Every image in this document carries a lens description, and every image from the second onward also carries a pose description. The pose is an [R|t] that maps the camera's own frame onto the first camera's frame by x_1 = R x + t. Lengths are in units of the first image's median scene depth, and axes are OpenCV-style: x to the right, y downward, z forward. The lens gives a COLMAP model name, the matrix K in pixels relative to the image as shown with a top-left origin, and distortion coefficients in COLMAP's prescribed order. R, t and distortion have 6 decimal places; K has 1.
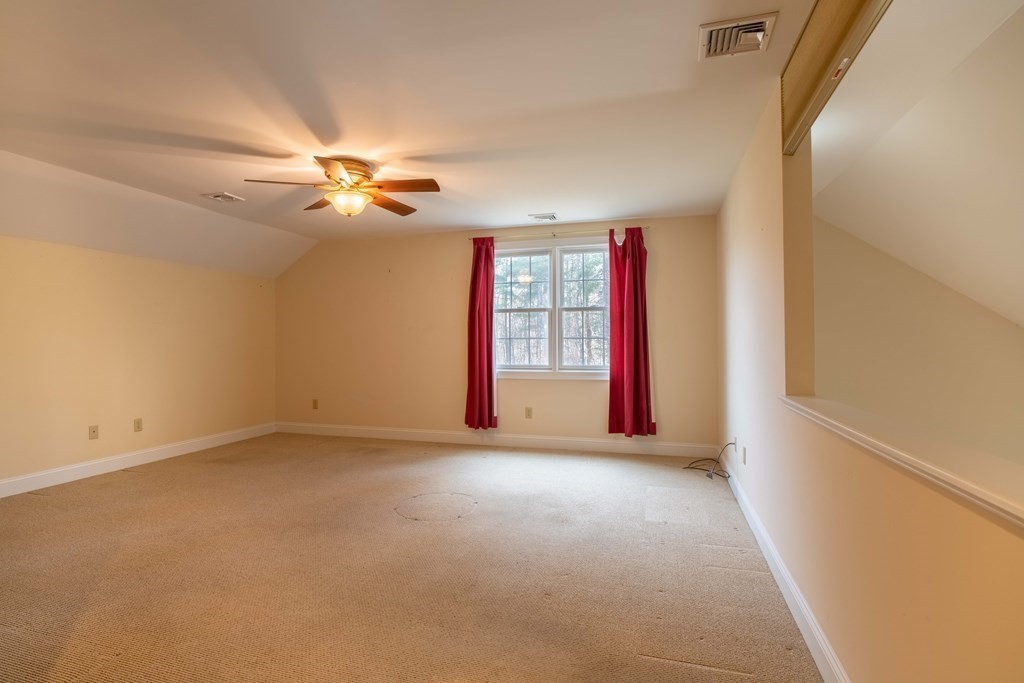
lens RADIAL K [[502.6, 0, 512.2], [0, 502.6, 335.7], [0, 0, 1]] dist [-0.001410, -0.000473]
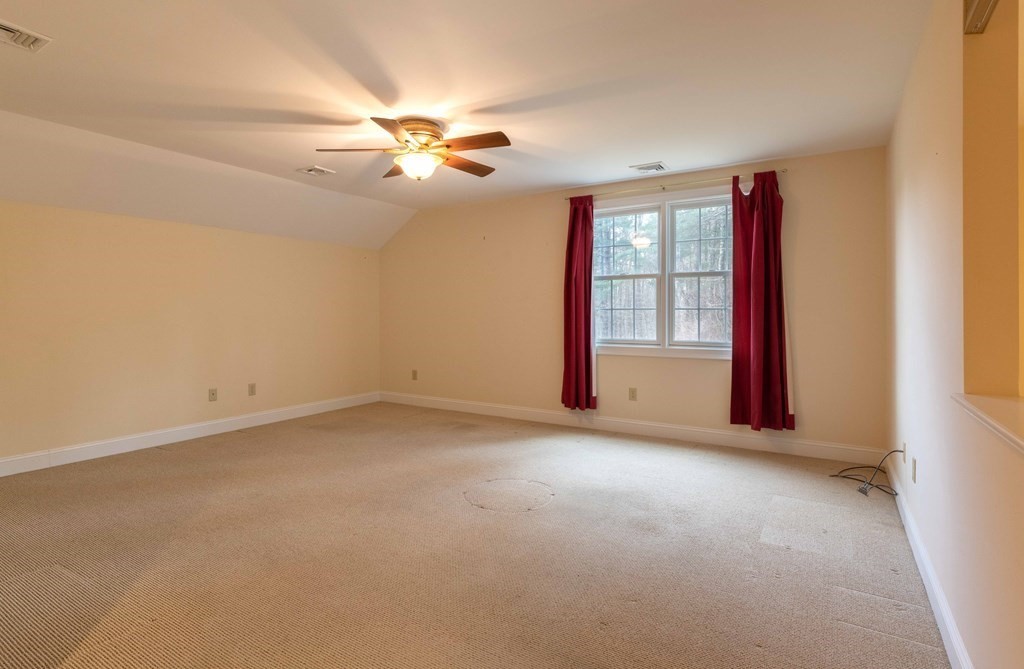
lens RADIAL K [[514.6, 0, 510.0], [0, 514.6, 312.1], [0, 0, 1]] dist [0.016537, 0.000423]
pose [[0.958299, 0.002200, -0.285760, 0.106198], [0.001083, 0.999935, 0.011329, 0.000418], [0.285766, -0.011166, 0.958234, 0.102438]]
